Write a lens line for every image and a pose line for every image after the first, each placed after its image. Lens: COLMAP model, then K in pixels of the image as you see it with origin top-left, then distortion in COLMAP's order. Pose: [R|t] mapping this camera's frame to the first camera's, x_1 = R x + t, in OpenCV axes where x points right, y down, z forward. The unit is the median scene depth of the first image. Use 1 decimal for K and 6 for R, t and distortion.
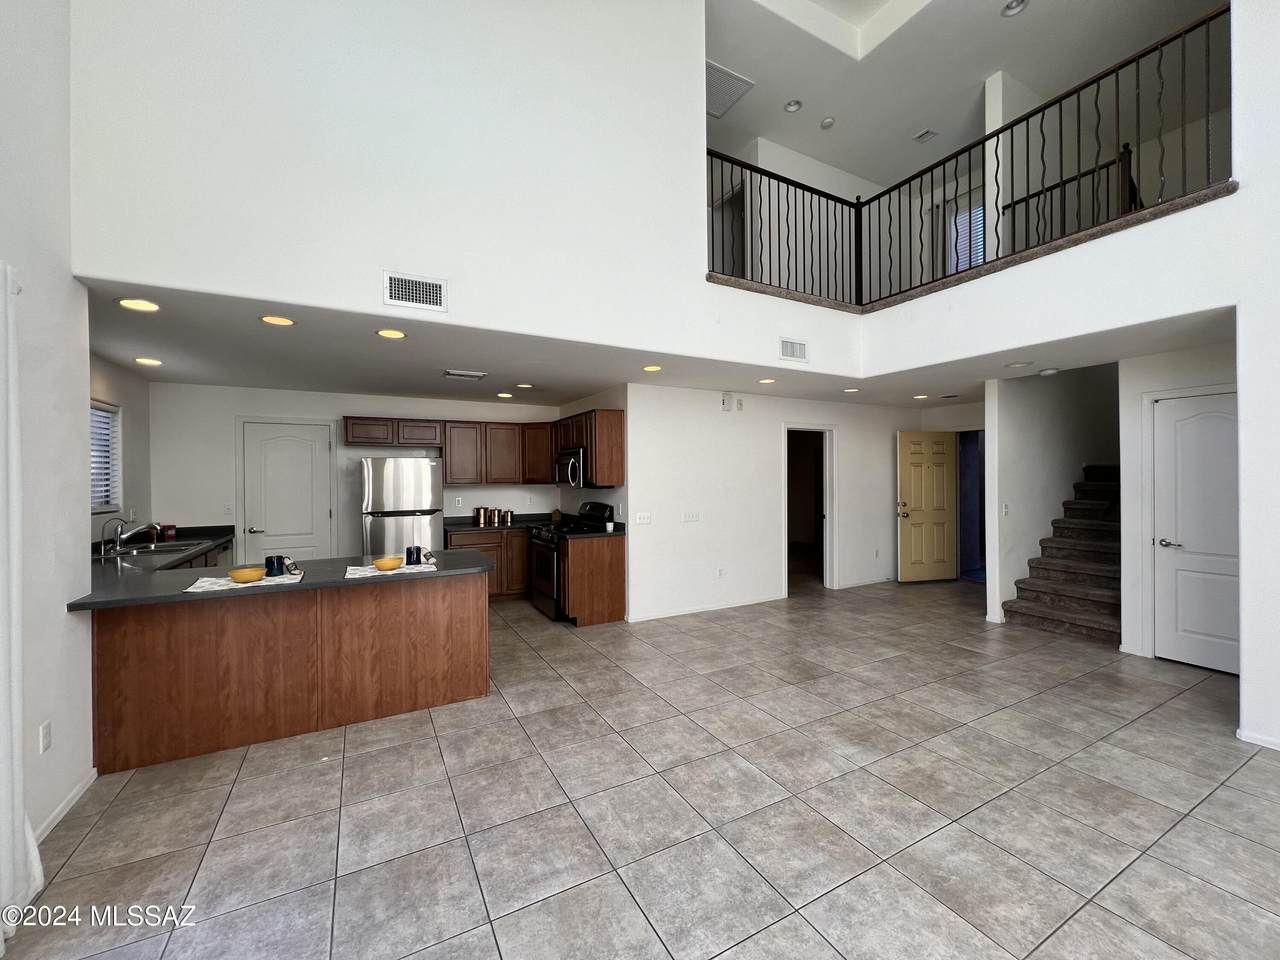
lens RADIAL K [[513.7, 0, 639.9], [0, 513.7, 478.4], [0, 0, 1]] dist [-0.003714, 0.000929]
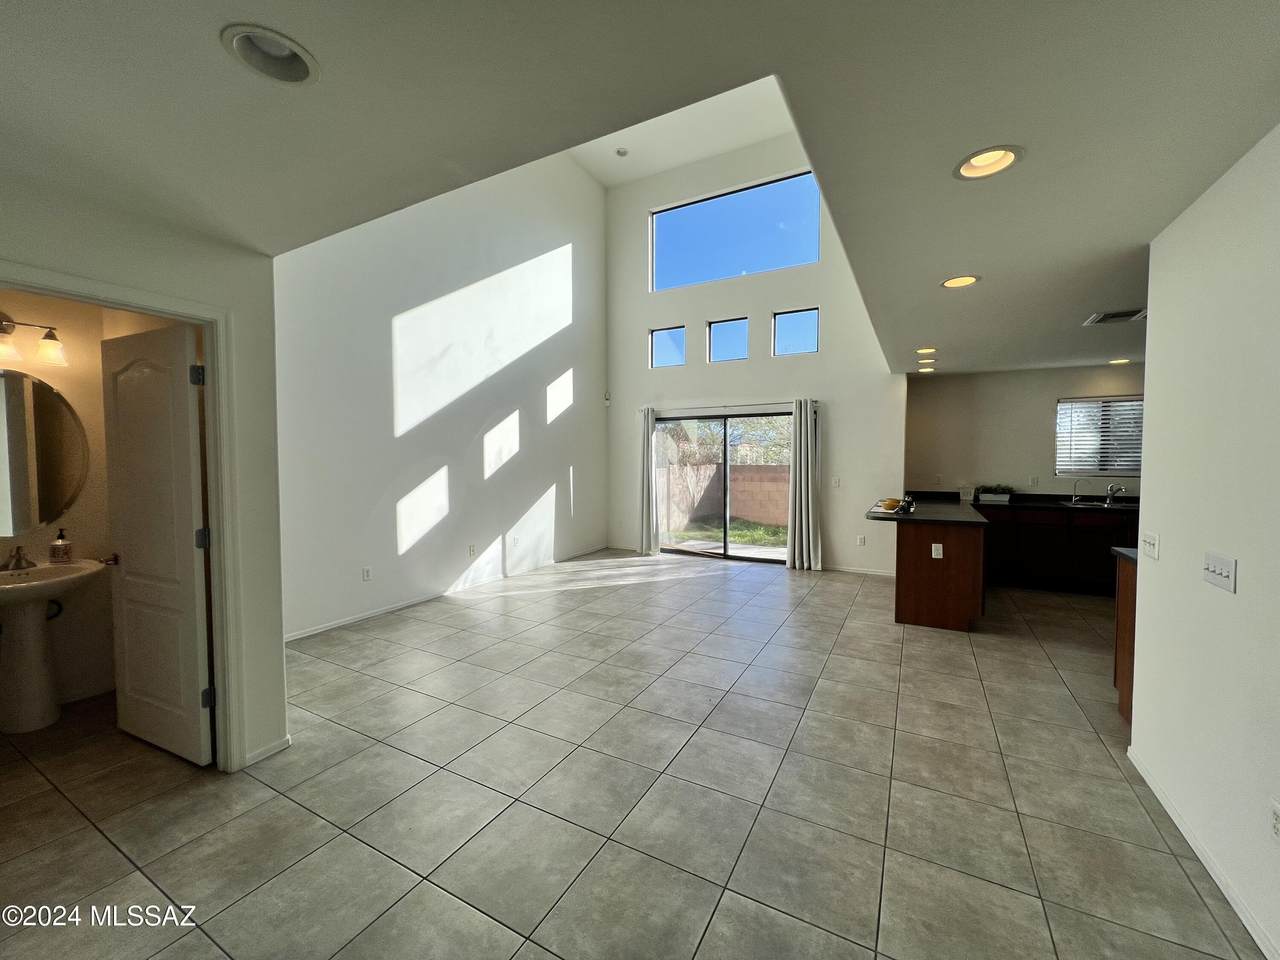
lens RADIAL K [[513.7, 0, 639.9], [0, 513.7, 478.3], [0, 0, 1]] dist [-0.003714, 0.000929]
pose [[-0.845596, 0.029375, -0.533014, 0.993210], [0.005602, 0.998918, 0.046163, -0.003438], [0.533793, 0.036049, -0.844846, 1.858138]]
